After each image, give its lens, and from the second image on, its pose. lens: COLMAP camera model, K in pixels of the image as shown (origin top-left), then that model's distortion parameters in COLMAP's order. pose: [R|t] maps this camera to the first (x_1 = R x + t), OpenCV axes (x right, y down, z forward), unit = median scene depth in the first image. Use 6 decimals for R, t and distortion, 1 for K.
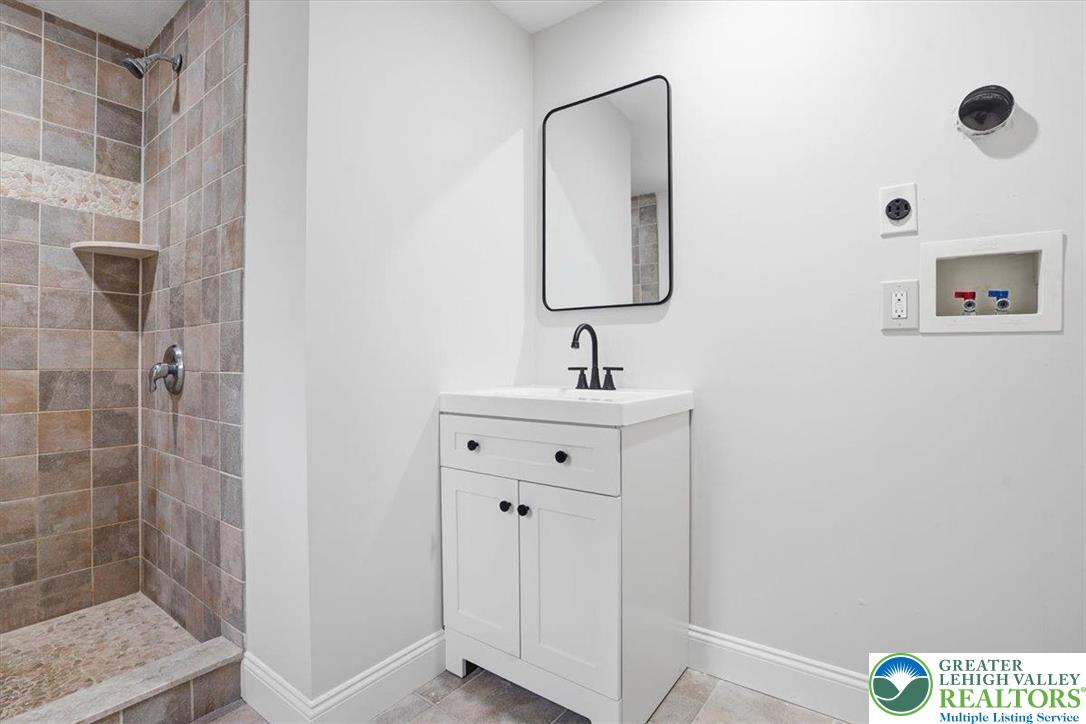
lens RADIAL K [[505.2, 0, 540.8], [0, 505.2, 350.8], [0, 0, 1]] dist [-0.060620, 0.018149]
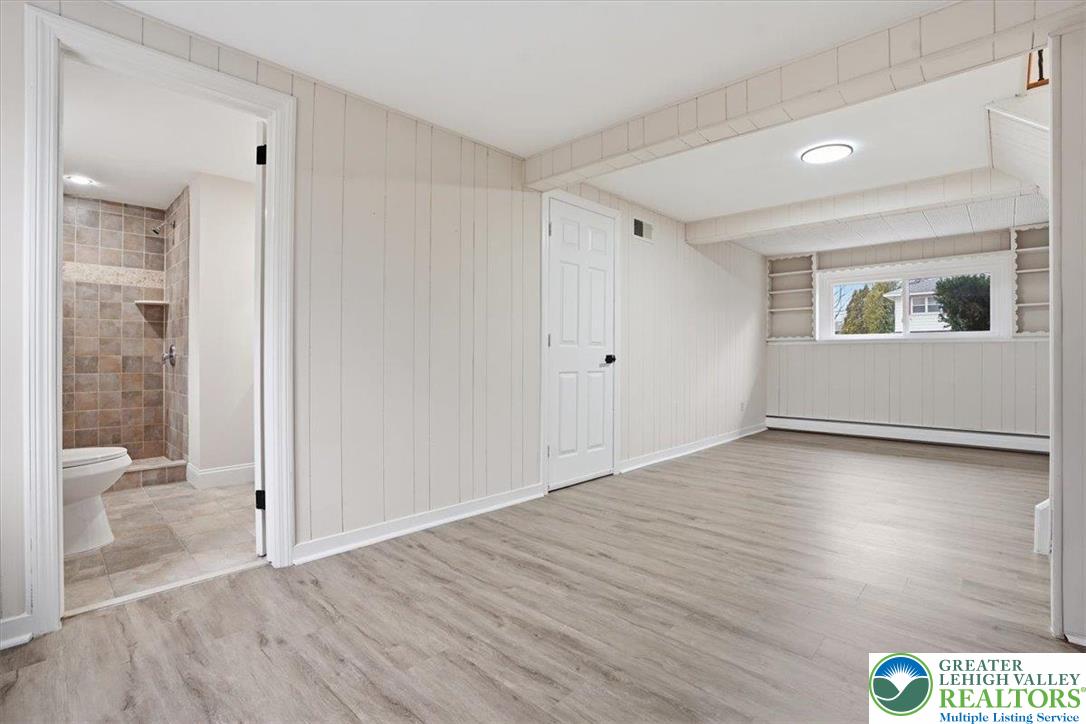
lens RADIAL K [[505.2, 0, 540.8], [0, 505.2, 350.8], [0, 0, 1]] dist [-0.060620, 0.018149]
pose [[0.991983, 0.003691, -0.126314, 1.272775], [-0.003031, 0.999981, 0.005415, -0.001669], [0.126331, -0.004989, 0.991976, -1.089456]]
